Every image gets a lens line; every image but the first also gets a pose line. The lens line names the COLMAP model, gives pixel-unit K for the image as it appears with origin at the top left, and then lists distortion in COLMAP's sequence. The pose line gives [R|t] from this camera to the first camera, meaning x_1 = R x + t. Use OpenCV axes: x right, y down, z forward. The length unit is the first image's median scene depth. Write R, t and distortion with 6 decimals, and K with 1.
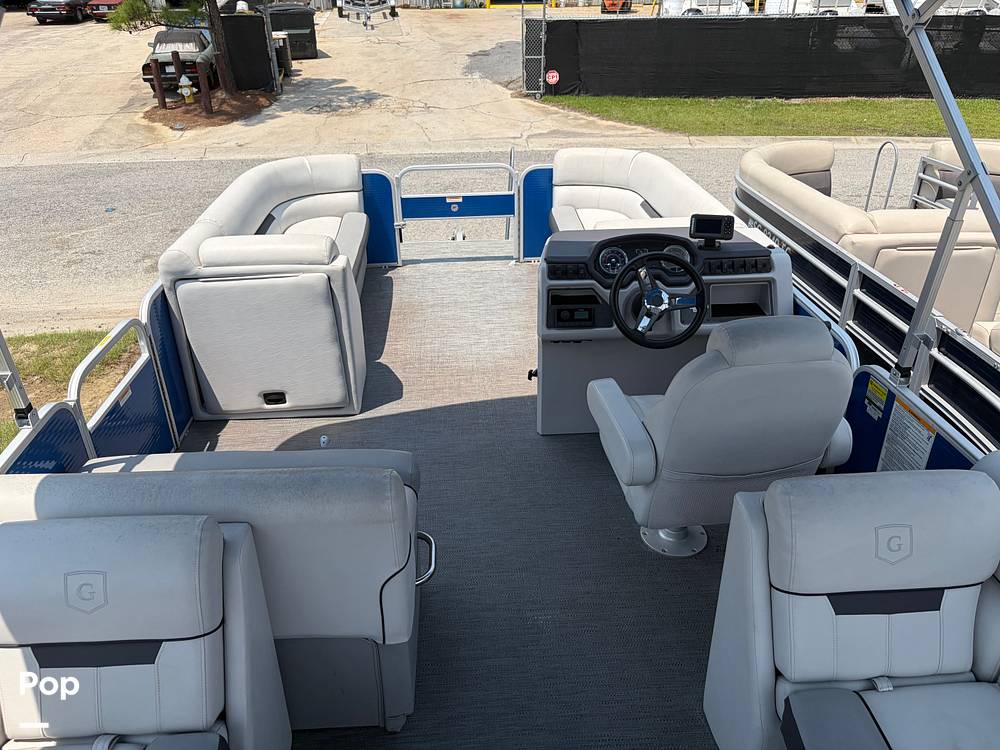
lens RADIAL K [[755.2, 0, 492.2], [0, 755.2, 376.9], [0, 0, 1]] dist [0.028166, -0.030535]
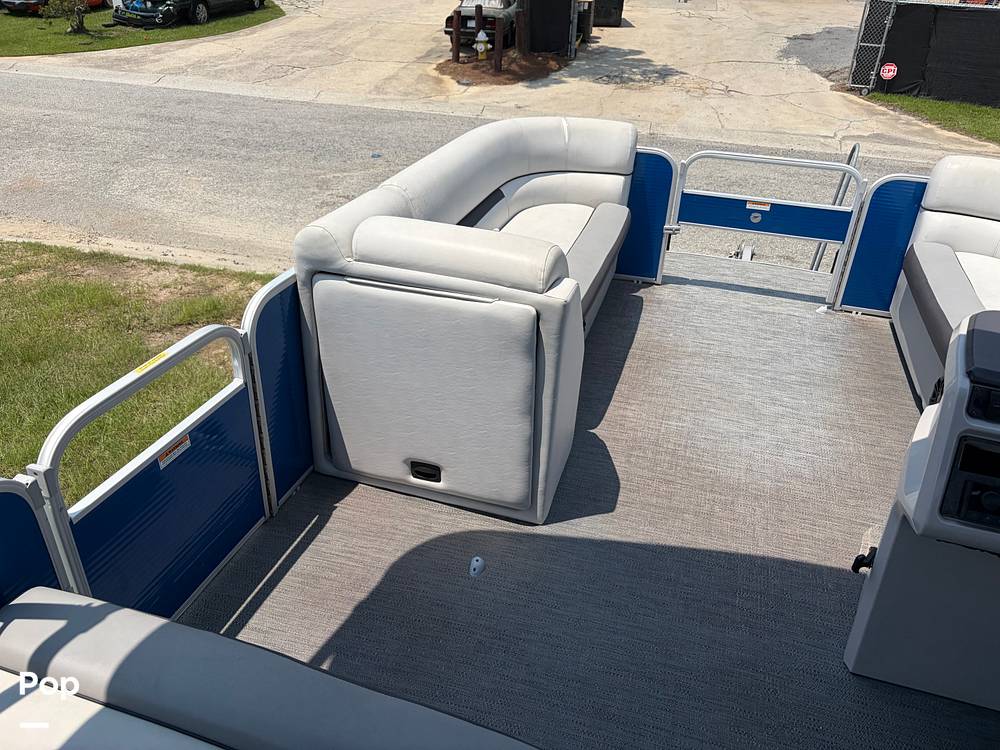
lens RADIAL K [[755.2, 0, 492.2], [0, 755.2, 376.9], [0, 0, 1]] dist [0.028166, -0.030535]
pose [[0.931199, 0.222642, -0.288616, -0.038566], [-0.215726, 0.974848, 0.055985, -0.062029], [0.293821, 0.010129, 0.955807, 0.241514]]
